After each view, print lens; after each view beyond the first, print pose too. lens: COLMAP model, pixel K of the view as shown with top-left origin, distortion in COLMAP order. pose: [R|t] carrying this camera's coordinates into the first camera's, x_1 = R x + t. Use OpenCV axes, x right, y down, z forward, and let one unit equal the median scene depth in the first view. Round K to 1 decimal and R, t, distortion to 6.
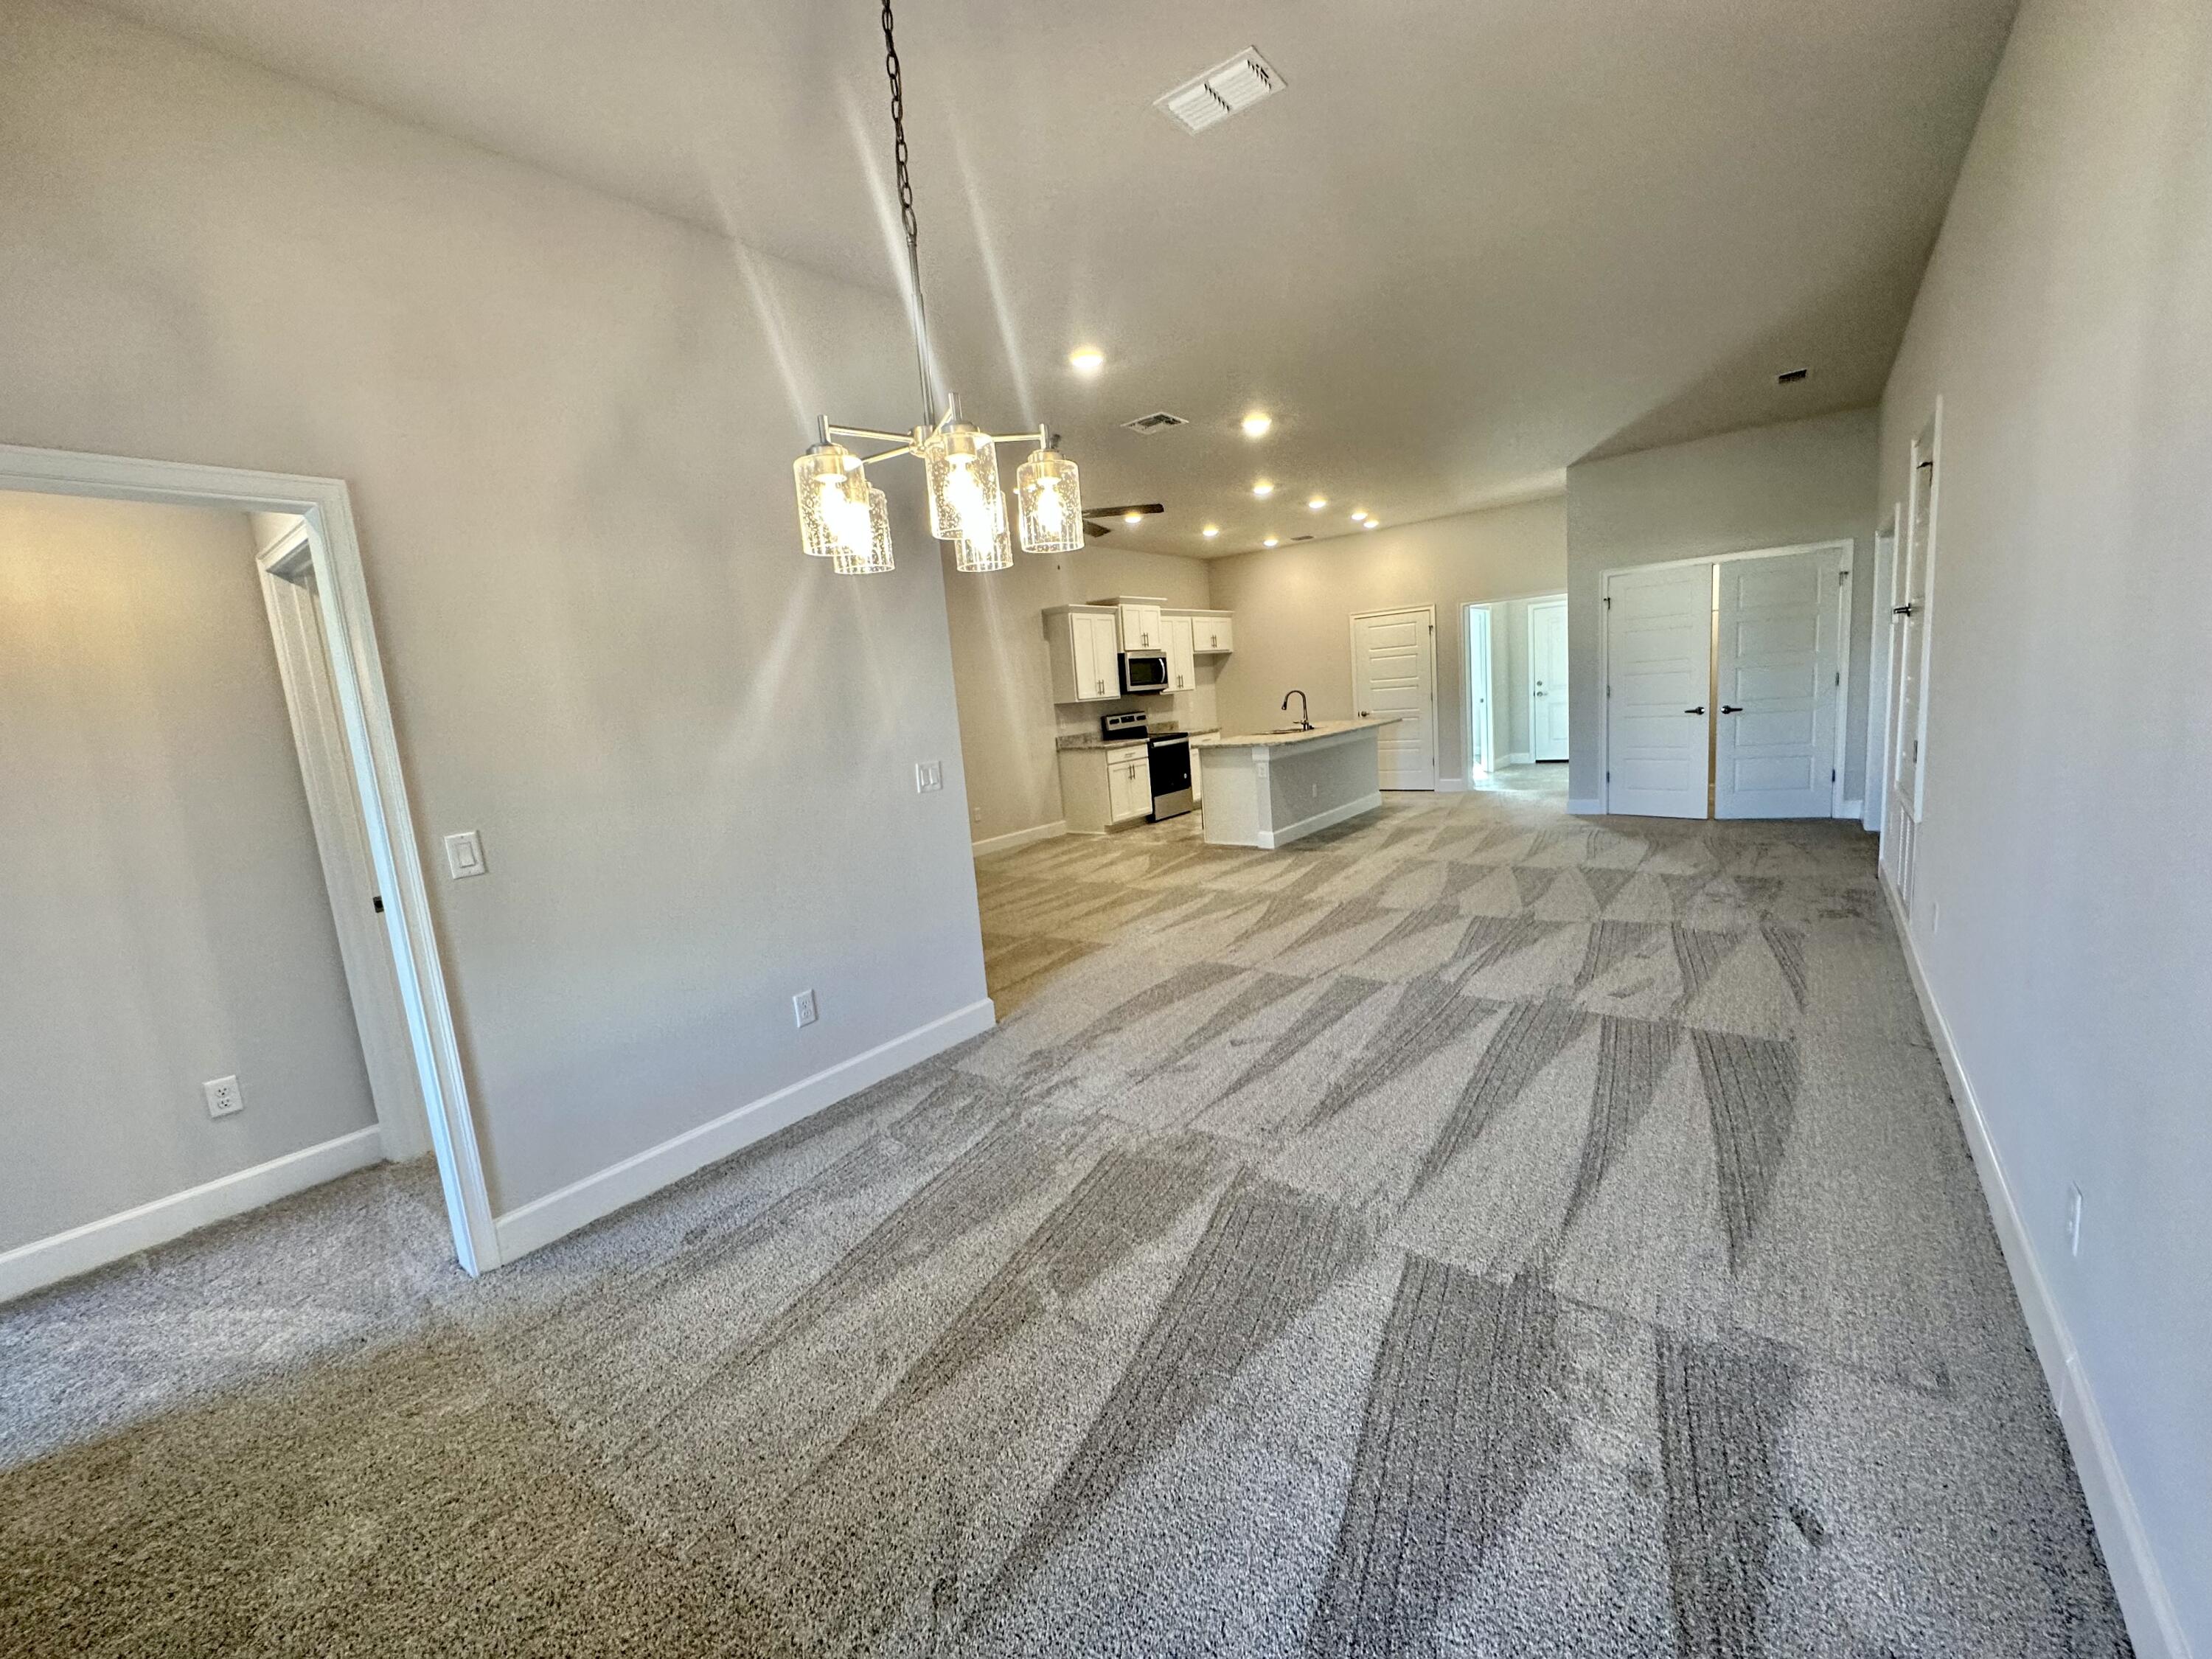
lens RADIAL K [[879.7, 0, 1095.3], [0, 879.7, 827.9], [0, 0, 1]] dist [0.000454, 0.000004]
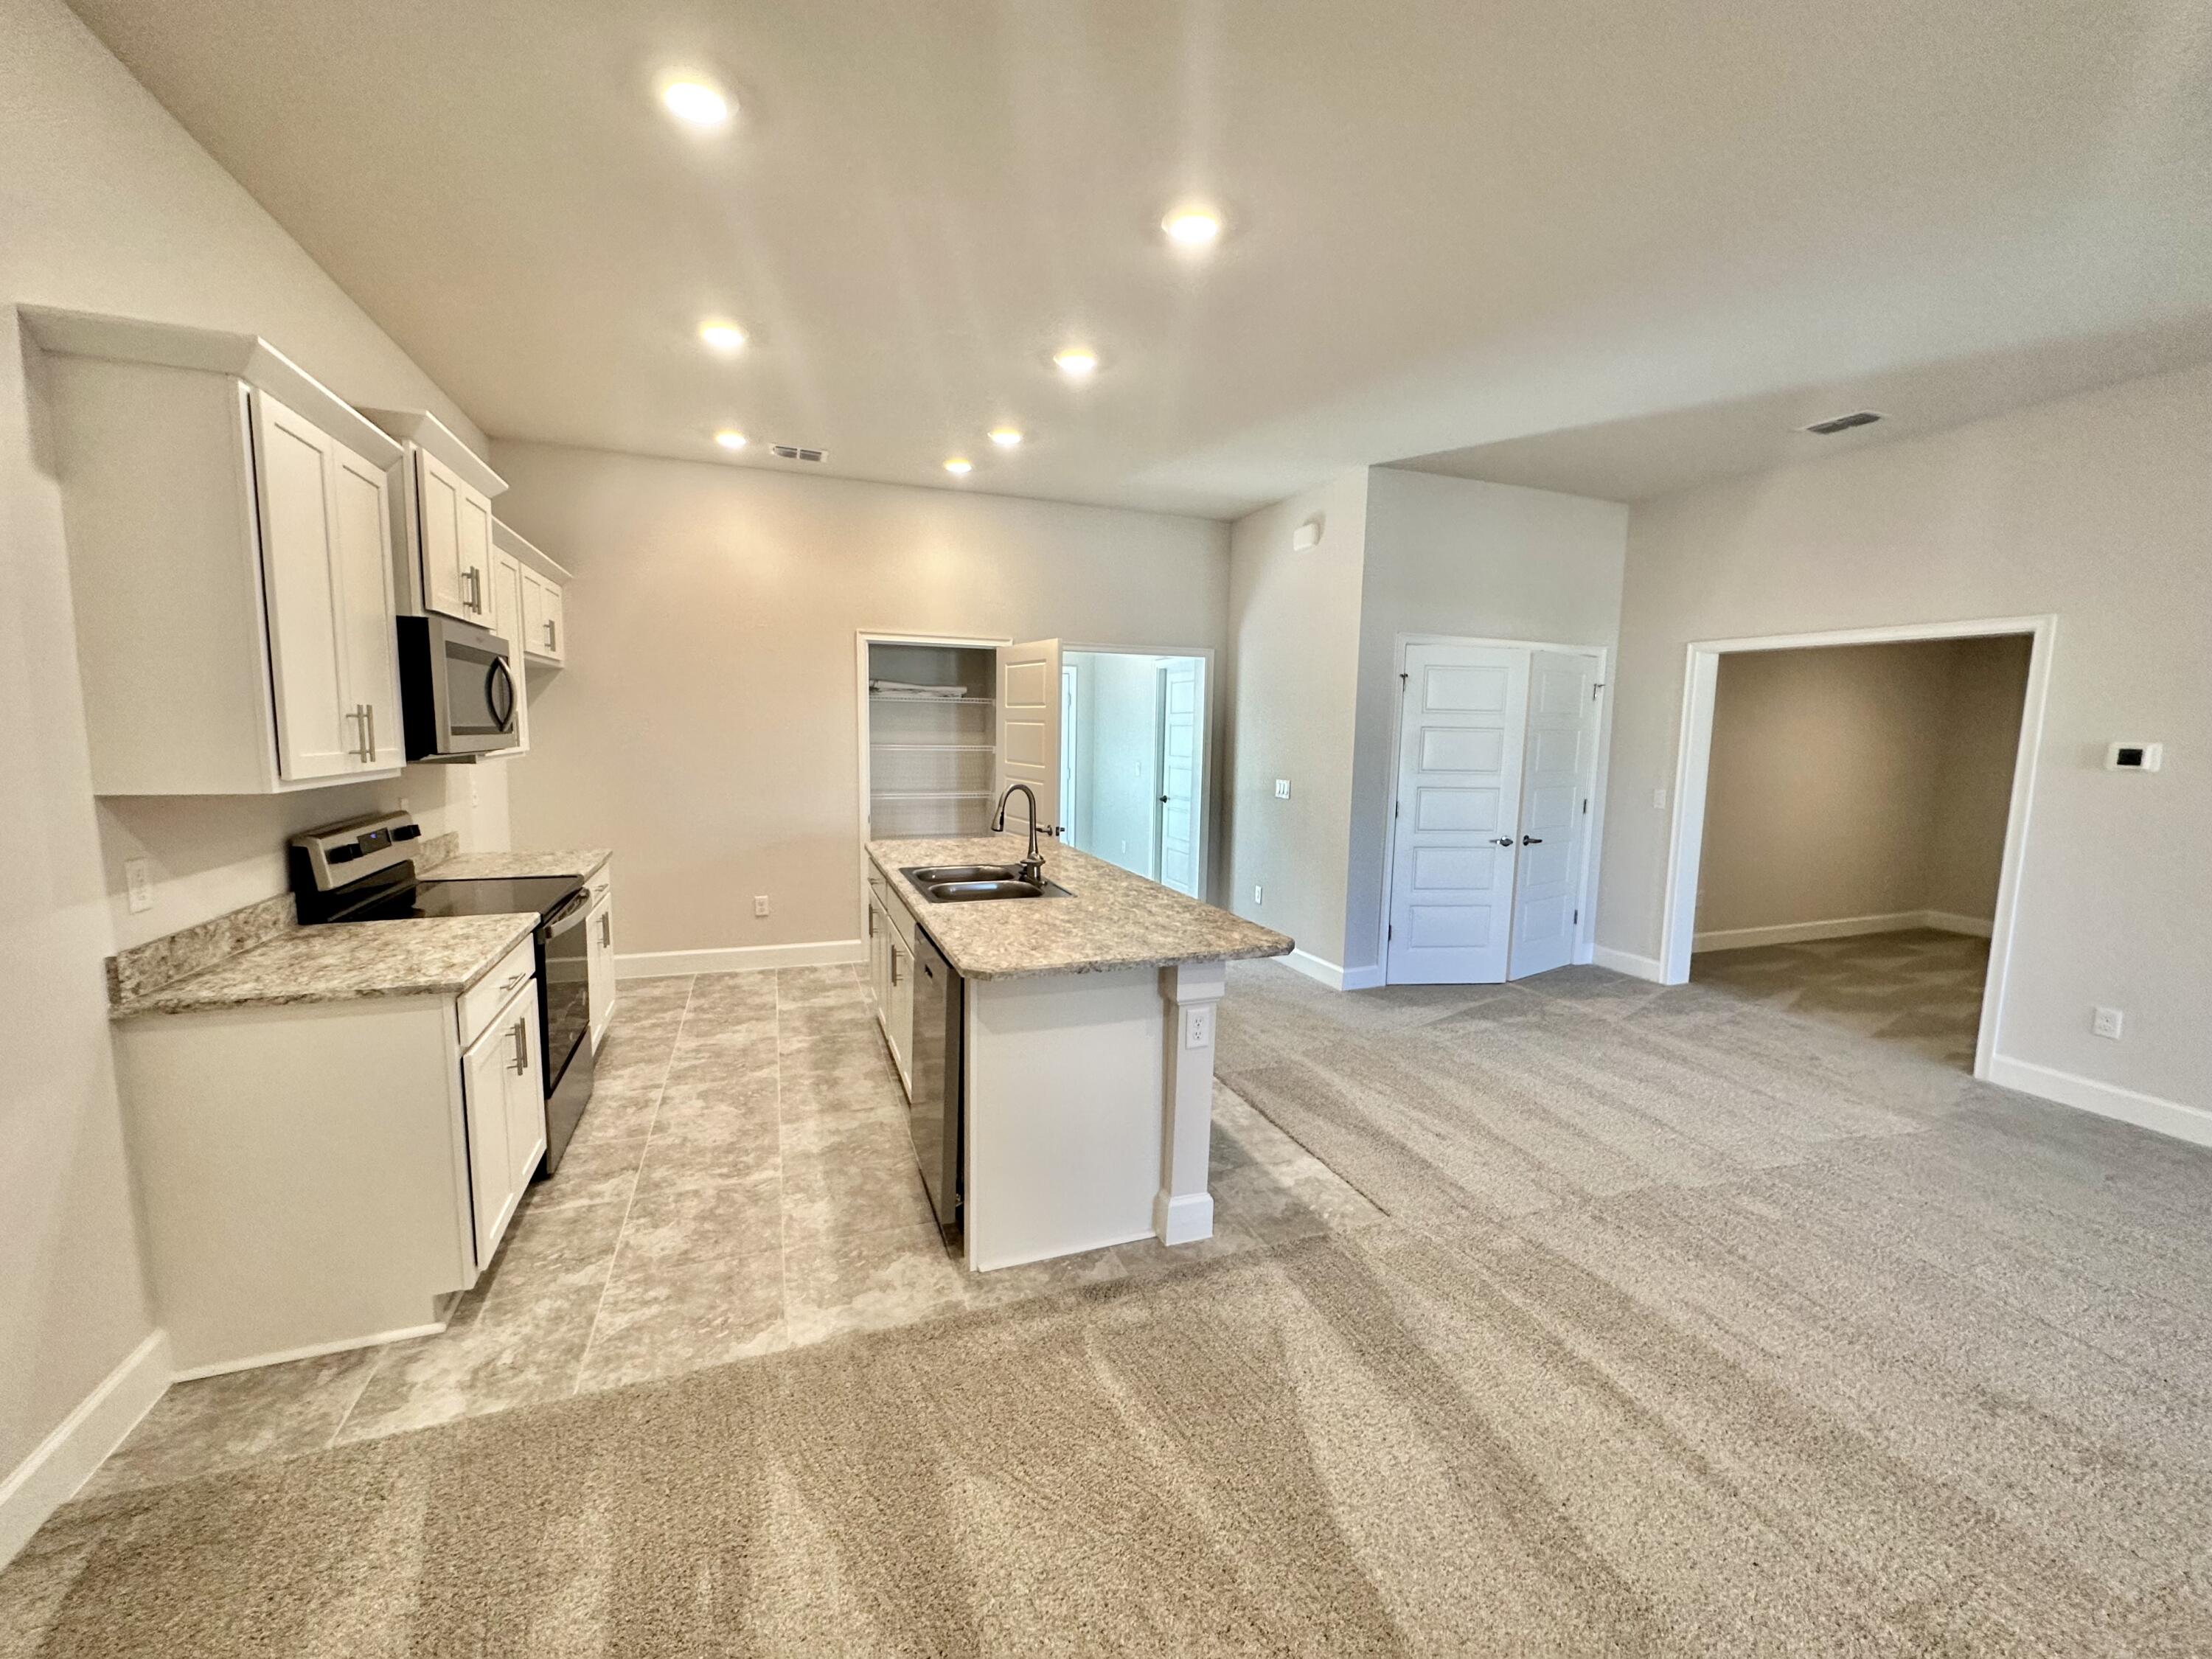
lens RADIAL K [[879.7, 0, 1095.3], [0, 879.7, 827.9], [0, 0, 1]] dist [0.000454, 0.000004]
pose [[0.510071, -0.006718, 0.860106, -0.105678], [0.073088, 0.996691, -0.035560, -0.110892], [-0.857022, 0.081002, 0.508874, 0.709946]]
